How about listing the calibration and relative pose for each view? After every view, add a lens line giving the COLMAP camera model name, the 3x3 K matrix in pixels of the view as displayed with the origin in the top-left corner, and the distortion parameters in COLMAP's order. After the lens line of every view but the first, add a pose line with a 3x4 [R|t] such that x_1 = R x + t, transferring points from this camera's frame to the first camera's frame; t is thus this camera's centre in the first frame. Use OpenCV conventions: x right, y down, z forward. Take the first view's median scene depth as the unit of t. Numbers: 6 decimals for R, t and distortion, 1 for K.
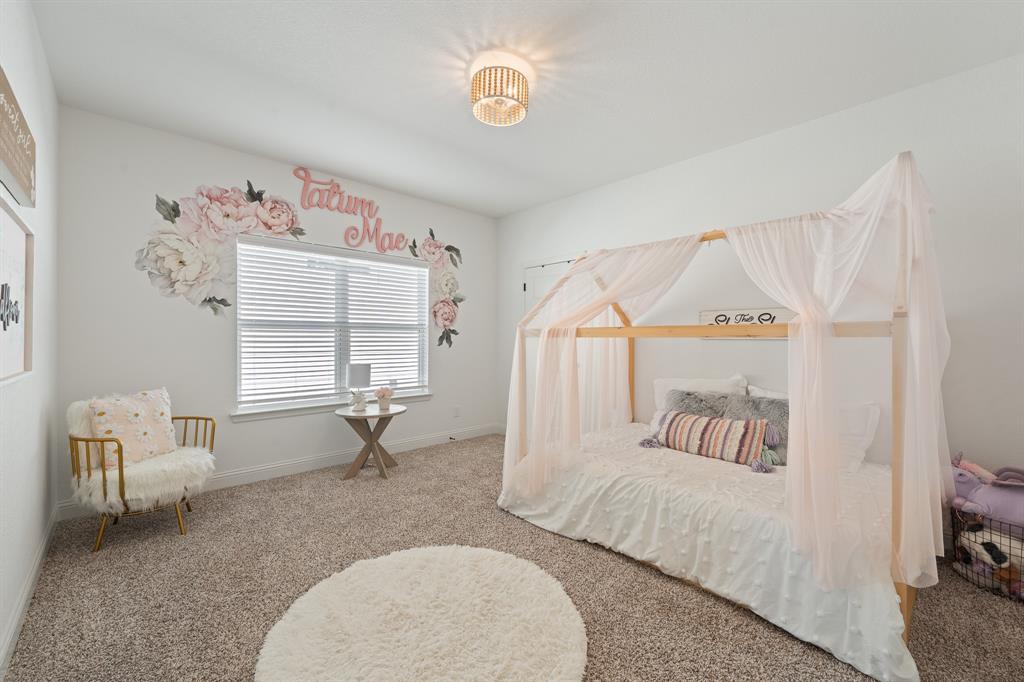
lens RADIAL K [[416.1, 0, 514.4], [0, 416.1, 342.3], [0, 0, 1]] dist [-0.001432, 0.000312]
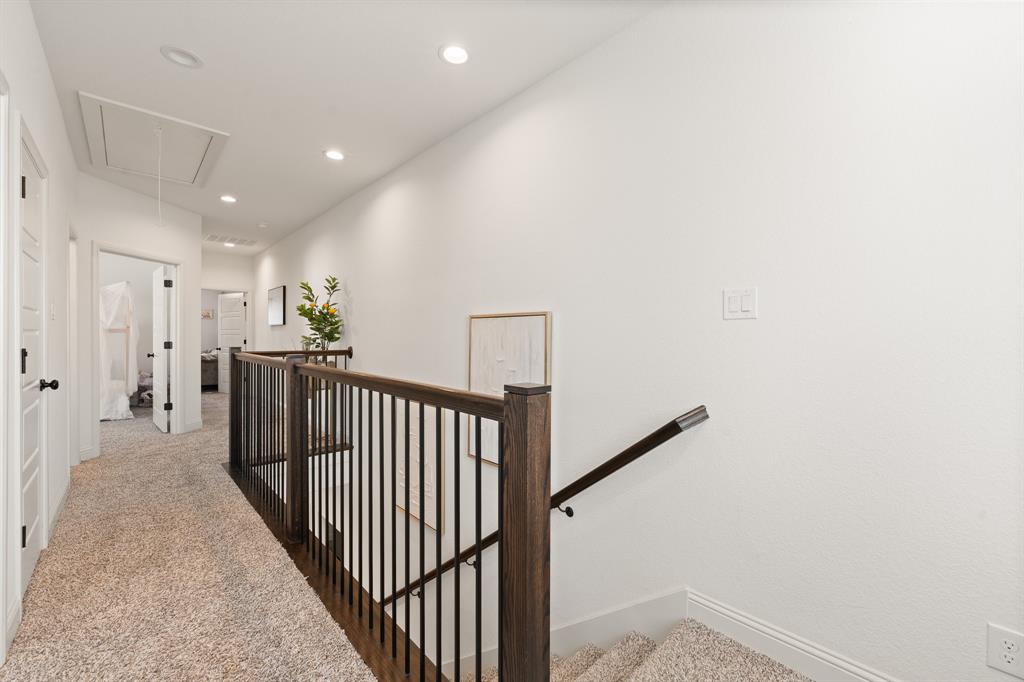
lens RADIAL K [[416.1, 0, 514.4], [0, 416.1, 340.8], [0, 0, 1]] dist [-0.001432, 0.000312]
pose [[0.008851, -0.001709, 0.999959, -2.857286], [-0.006305, 0.999979, 0.001765, 0.028971], [-0.999941, -0.006321, 0.008840, -2.585395]]
